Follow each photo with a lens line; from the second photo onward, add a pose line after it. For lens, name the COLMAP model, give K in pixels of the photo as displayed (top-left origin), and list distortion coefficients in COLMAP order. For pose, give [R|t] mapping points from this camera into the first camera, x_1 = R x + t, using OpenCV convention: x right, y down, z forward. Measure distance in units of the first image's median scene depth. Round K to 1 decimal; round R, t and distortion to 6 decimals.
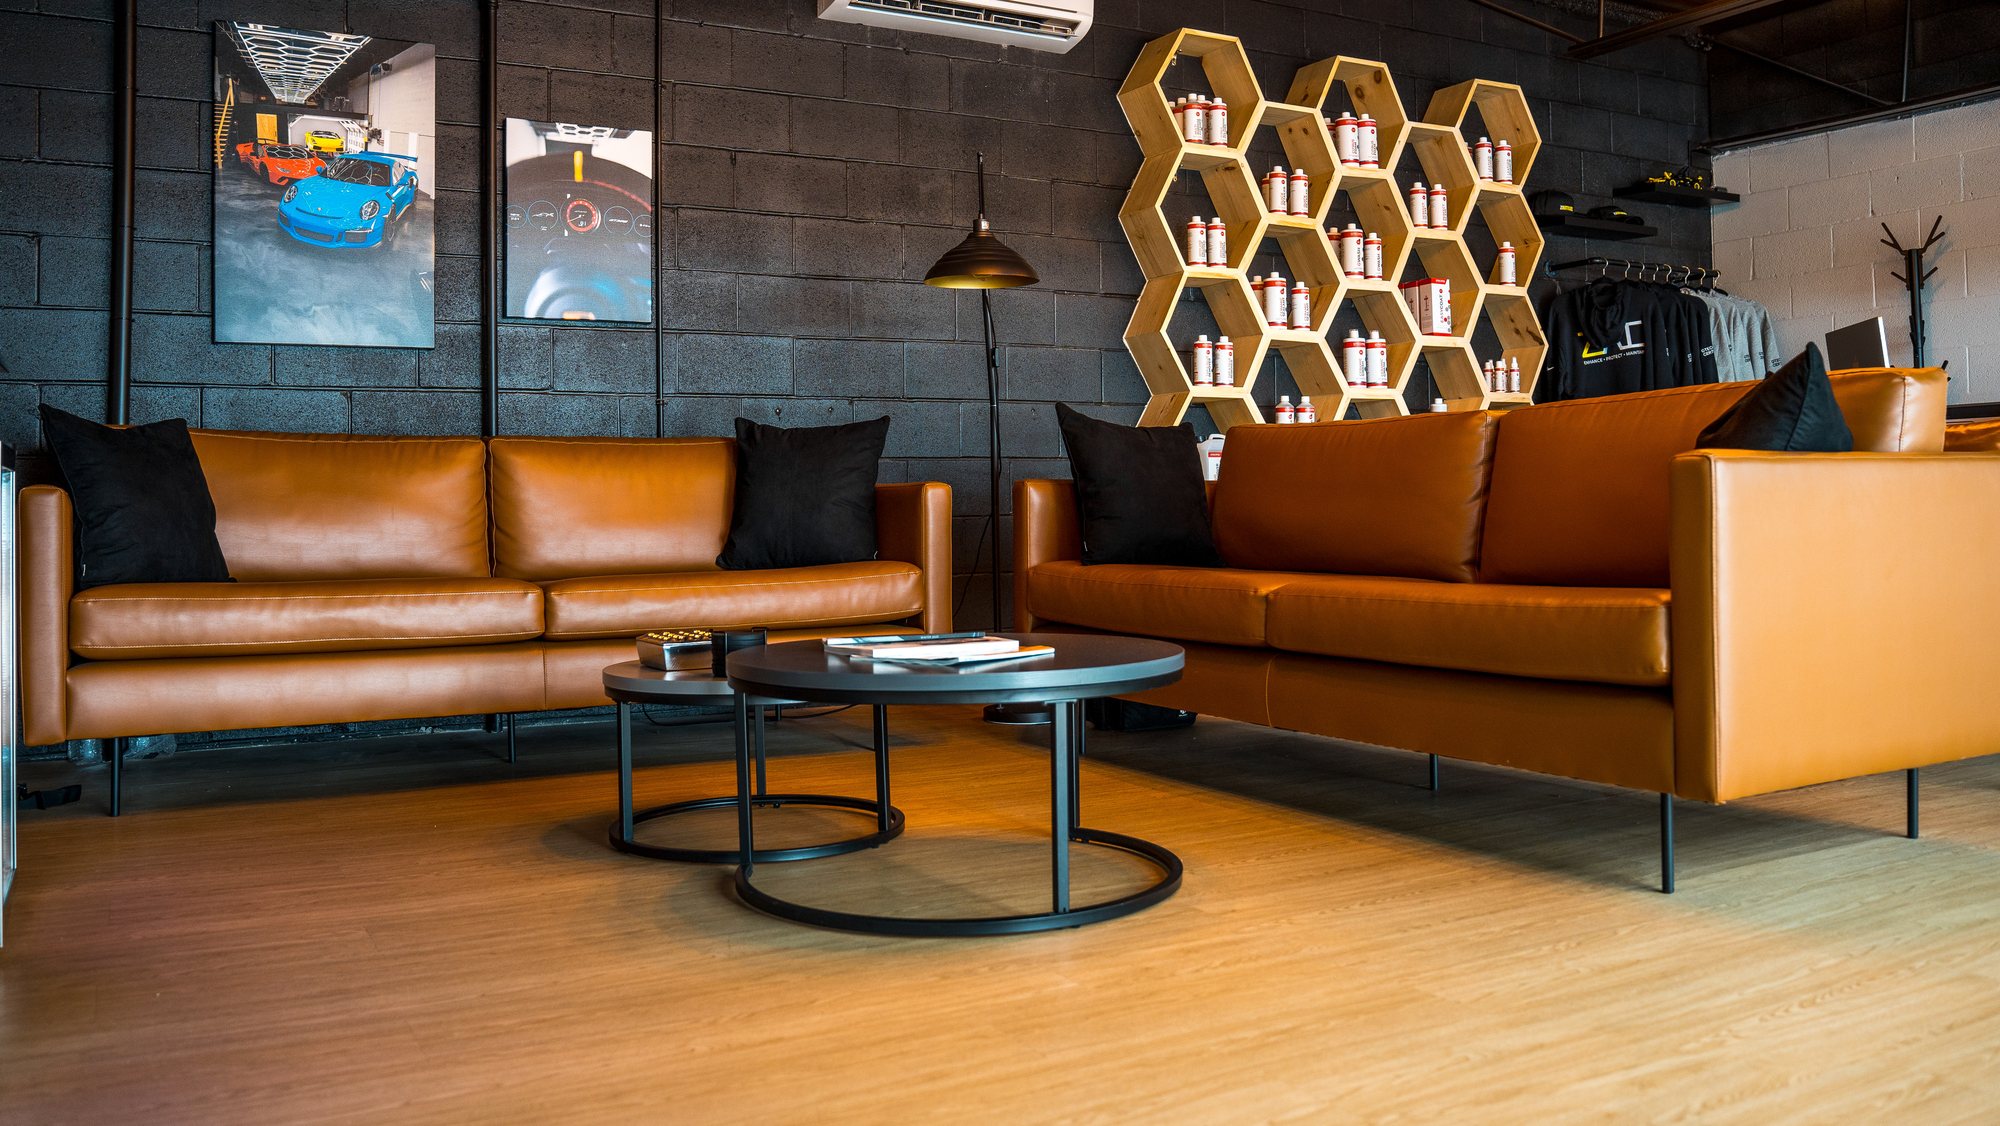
lens RADIAL K [[1632.3, 0, 983.7], [0, 1632.3, 517.4], [0, 0, 1]] dist [-0.077232, 0.029983]
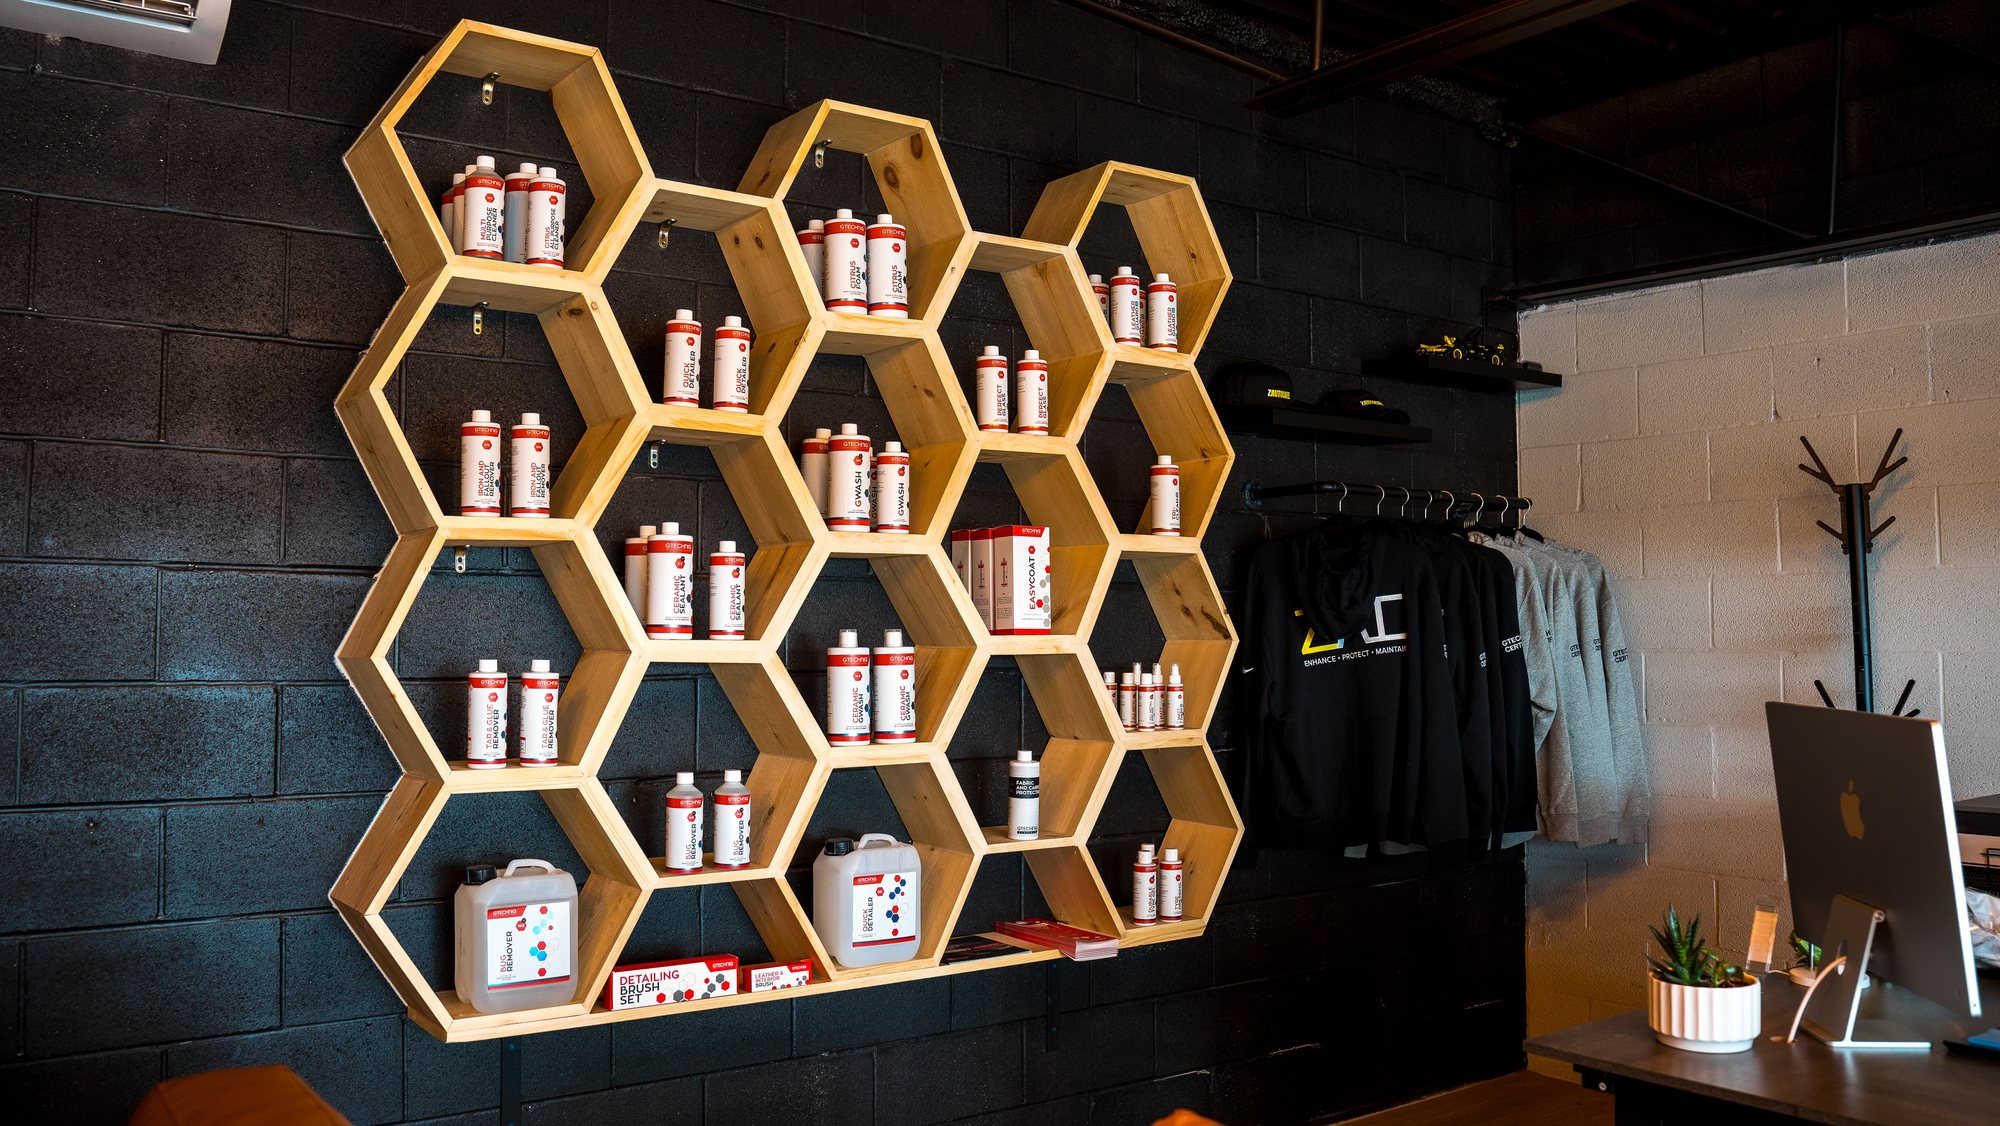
lens RADIAL K [[1632.3, 0, 999.3], [0, 1632.3, 559.2], [0, 0, 1]] dist [-0.077232, 0.029983]
pose [[0.992055, 0.019845, 0.124230, 0.201010], [-0.013845, 0.998704, -0.048972, -0.108096], [-0.125041, 0.046863, 0.991044, 0.459902]]
